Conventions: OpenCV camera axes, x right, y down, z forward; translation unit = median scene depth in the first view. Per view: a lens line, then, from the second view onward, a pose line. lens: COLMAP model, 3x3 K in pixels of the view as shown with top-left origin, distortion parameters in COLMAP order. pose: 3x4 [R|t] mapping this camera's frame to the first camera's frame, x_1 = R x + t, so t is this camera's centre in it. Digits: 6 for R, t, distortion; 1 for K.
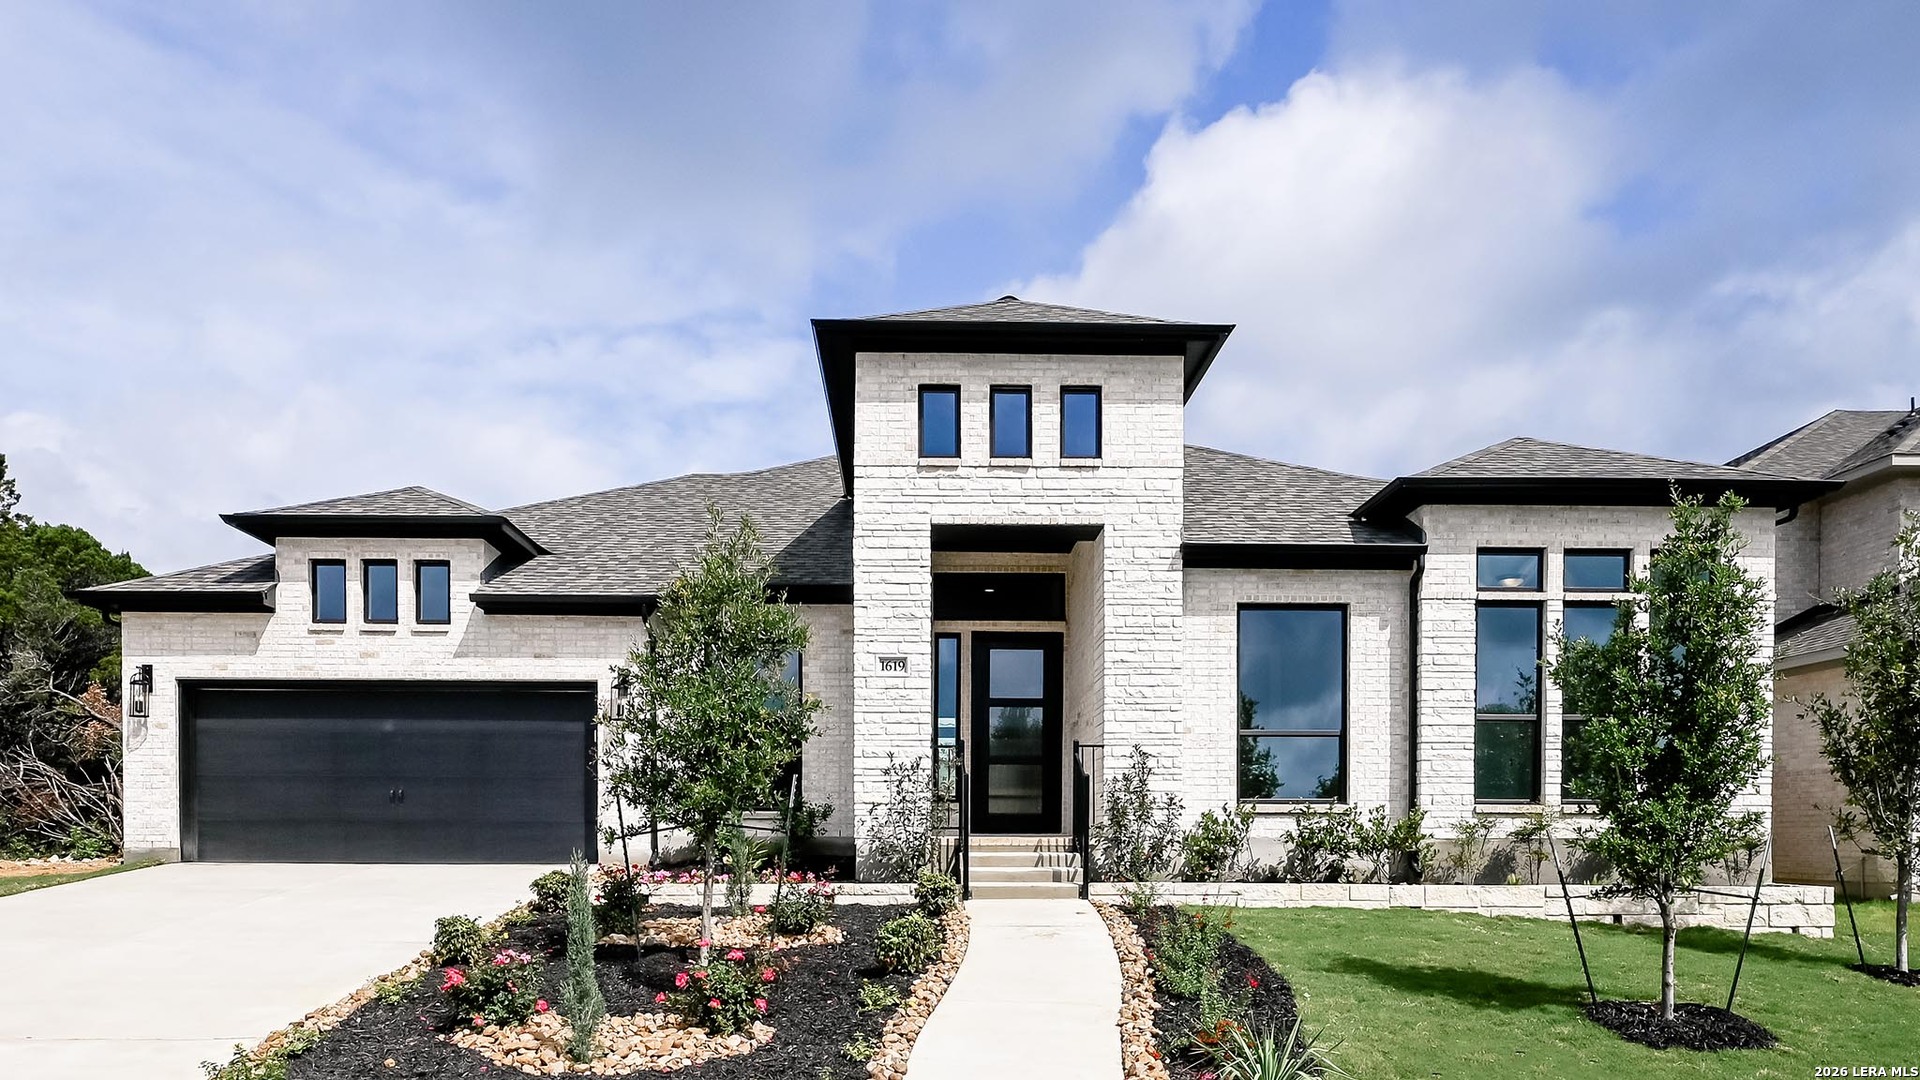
lens RADIAL K [[829.7, 0, 971.4], [0, 829.7, 558.7], [0, 0, 1]] dist [-0.004165, -0.000087]
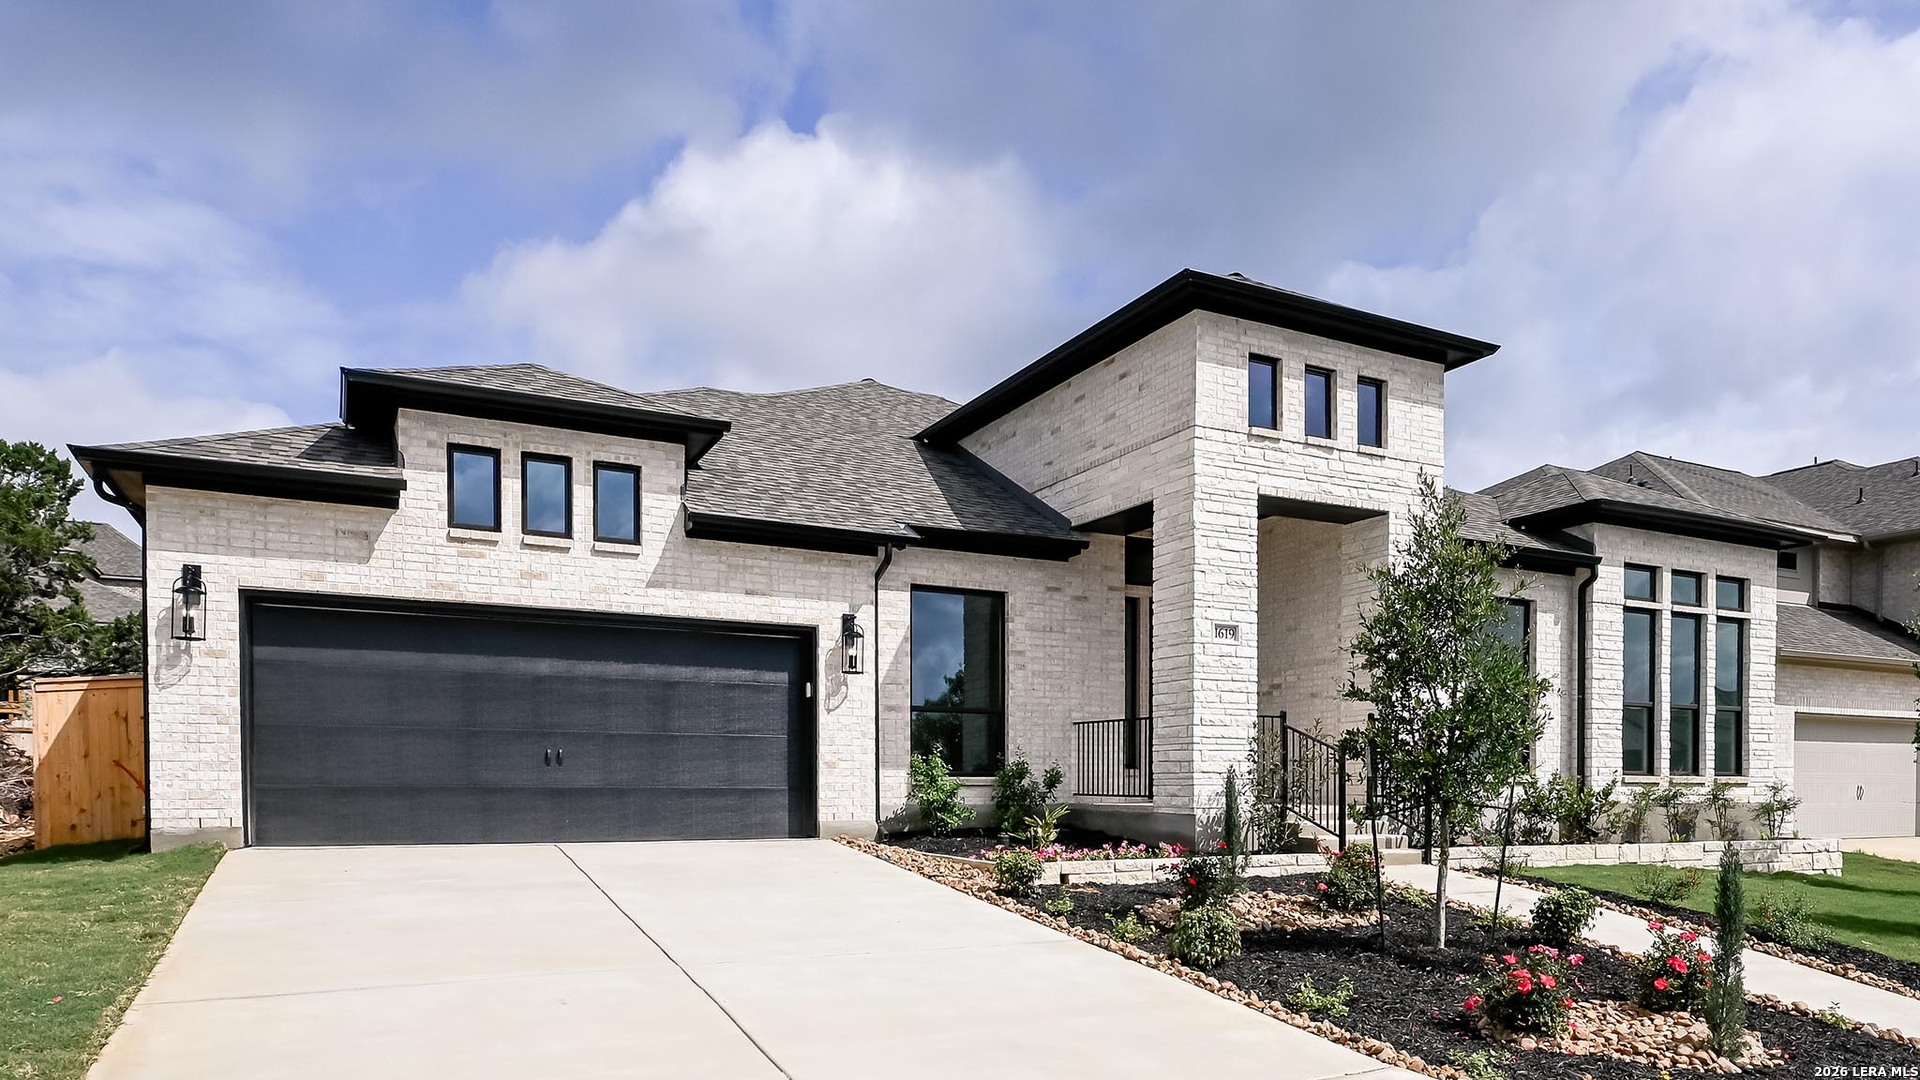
lens RADIAL K [[829.7, 0, 965.1], [0, 829.7, 522.8], [0, 0, 1]] dist [-0.004165, -0.000087]
pose [[0.945473, 0.098798, 0.310354, -0.606769], [-0.102071, 0.994761, -0.005717, 0.030770], [-0.309293, -0.026273, 0.950604, 0.138748]]
